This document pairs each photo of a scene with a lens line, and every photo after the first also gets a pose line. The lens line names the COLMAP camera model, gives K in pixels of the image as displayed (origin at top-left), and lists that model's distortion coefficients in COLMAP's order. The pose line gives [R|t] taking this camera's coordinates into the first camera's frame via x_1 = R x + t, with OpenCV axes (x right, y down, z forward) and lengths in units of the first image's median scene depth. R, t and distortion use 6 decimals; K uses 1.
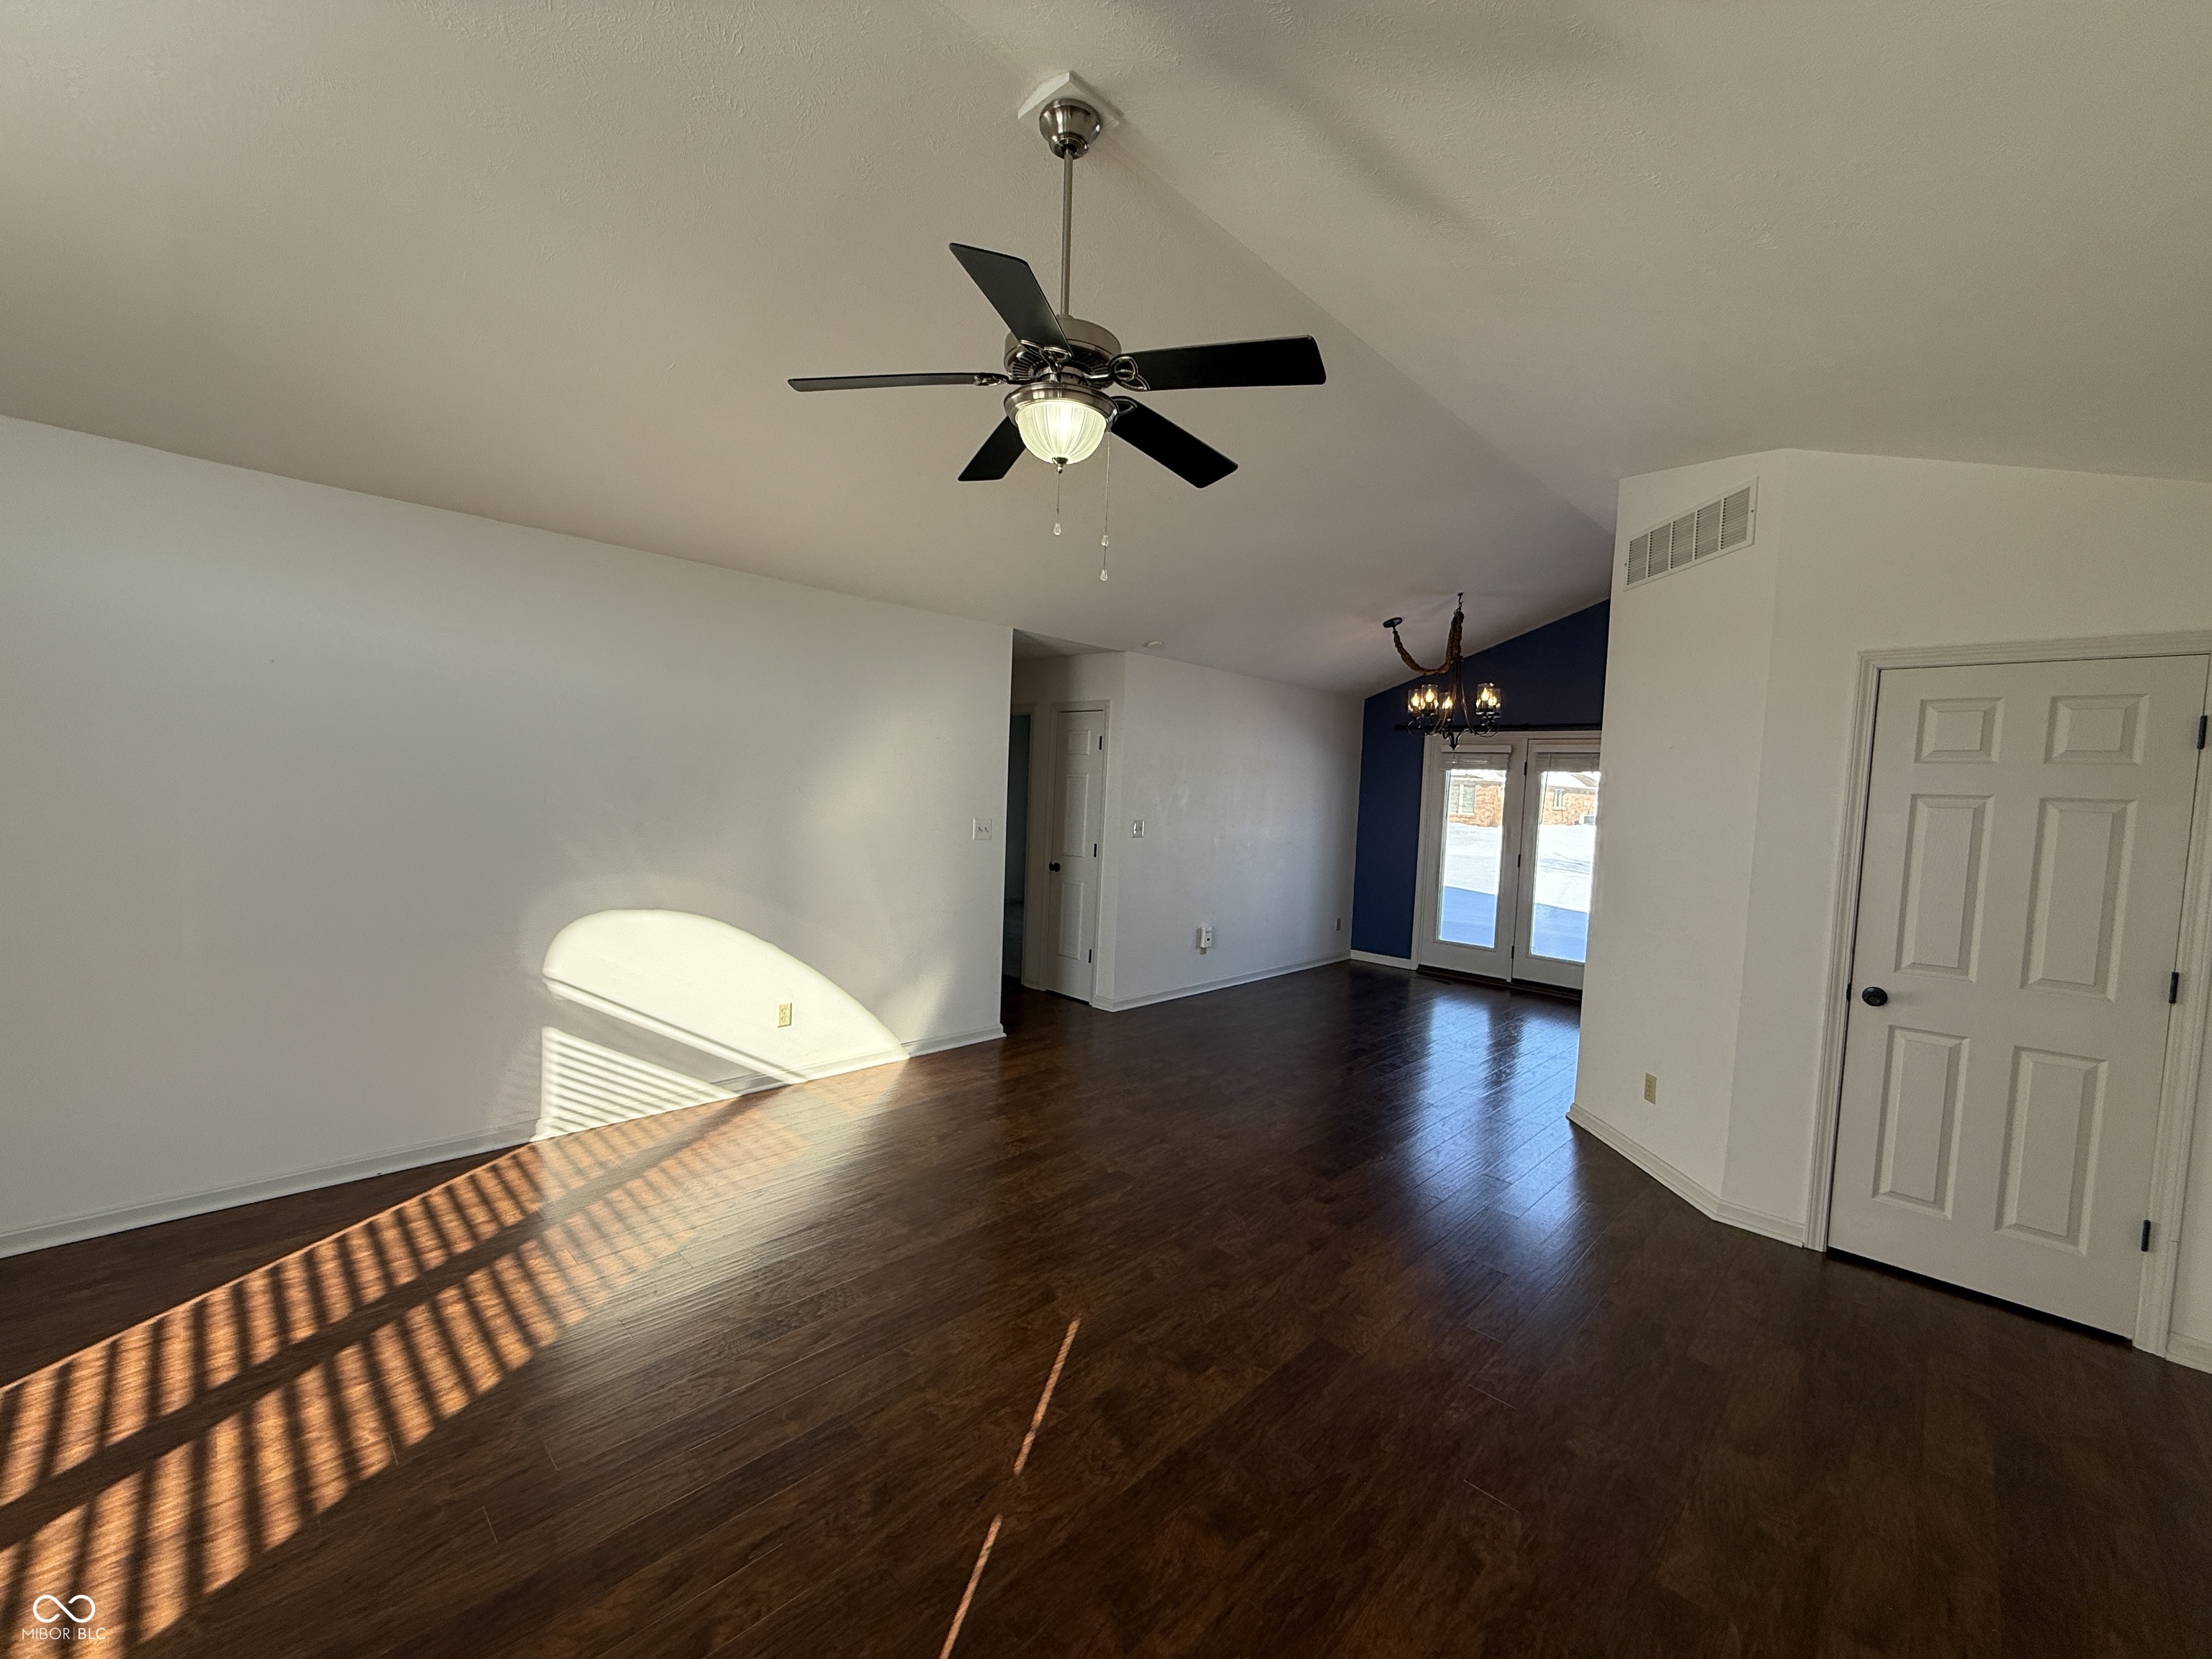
lens RADIAL K [[879.7, 0, 1100.8], [0, 879.7, 832.6], [0, 0, 1]] dist [-0.000320, 0.000145]
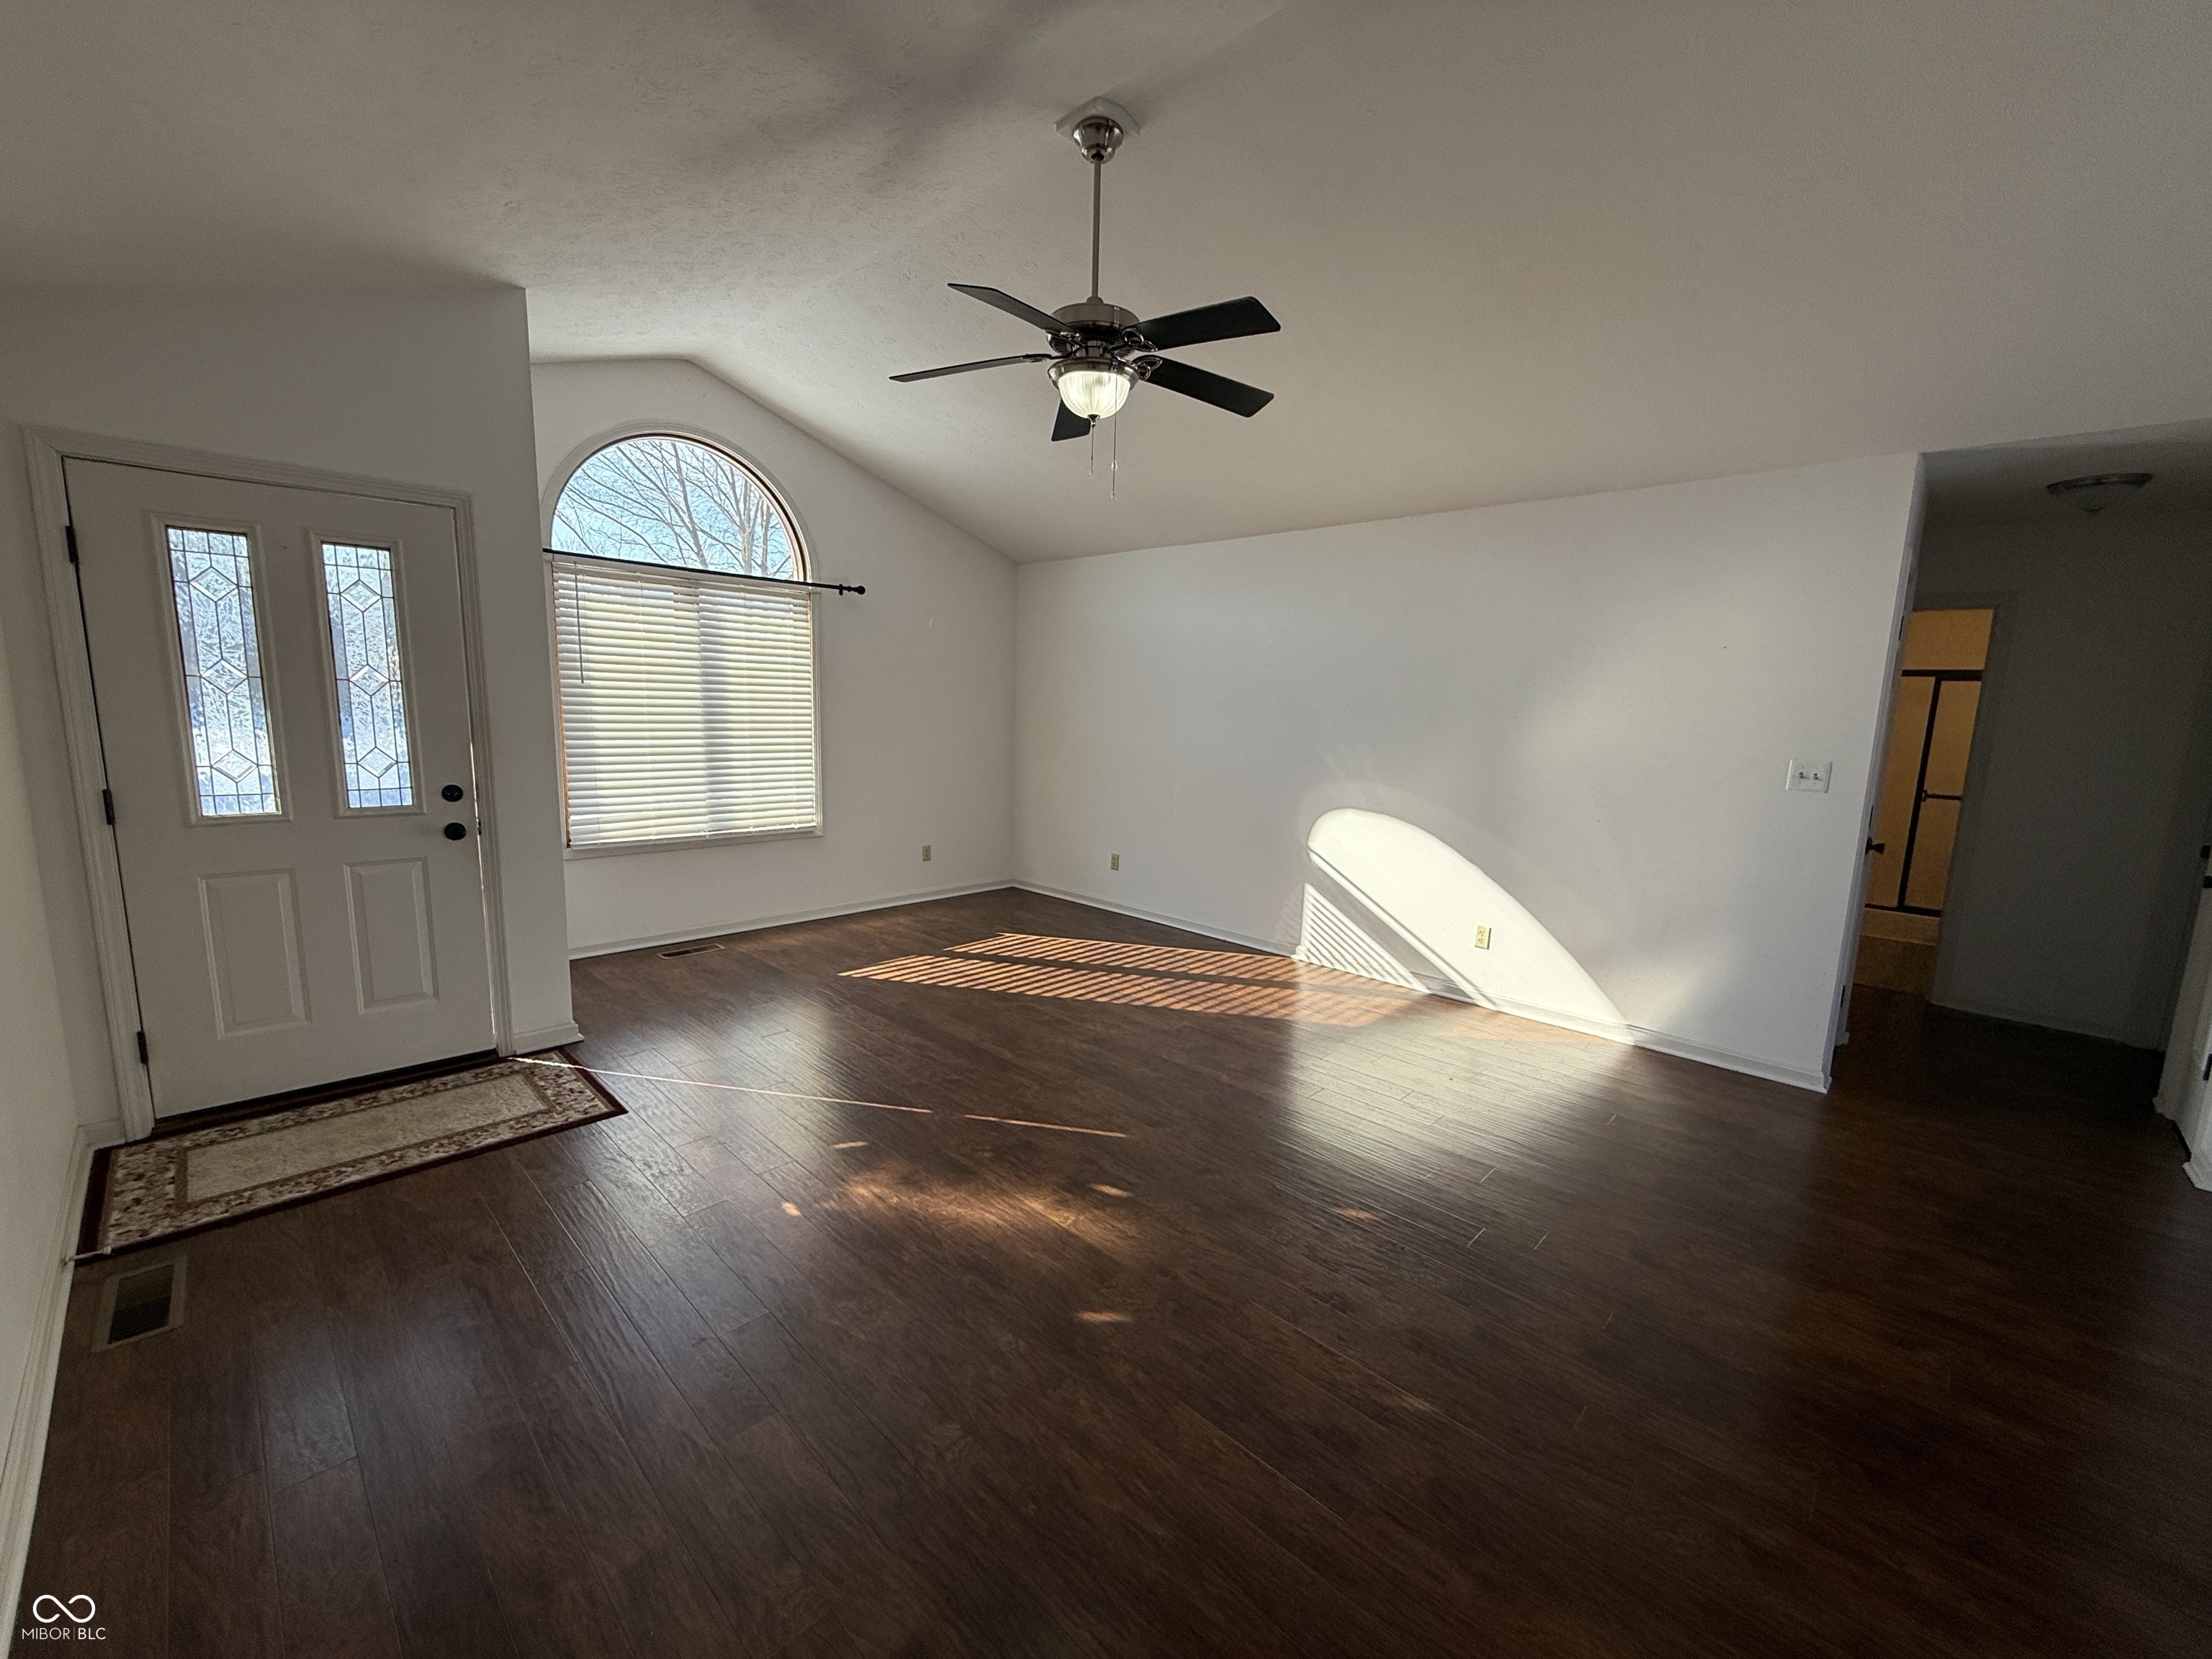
lens RADIAL K [[879.7, 0, 1100.8], [0, 879.7, 832.6], [0, 0, 1]] dist [-0.000320, 0.000145]
pose [[0.001260, 0.104324, -0.994543, 1.119121], [-0.078214, 0.991507, 0.103906, 0.023833], [0.996936, 0.077656, 0.009409, 0.922575]]
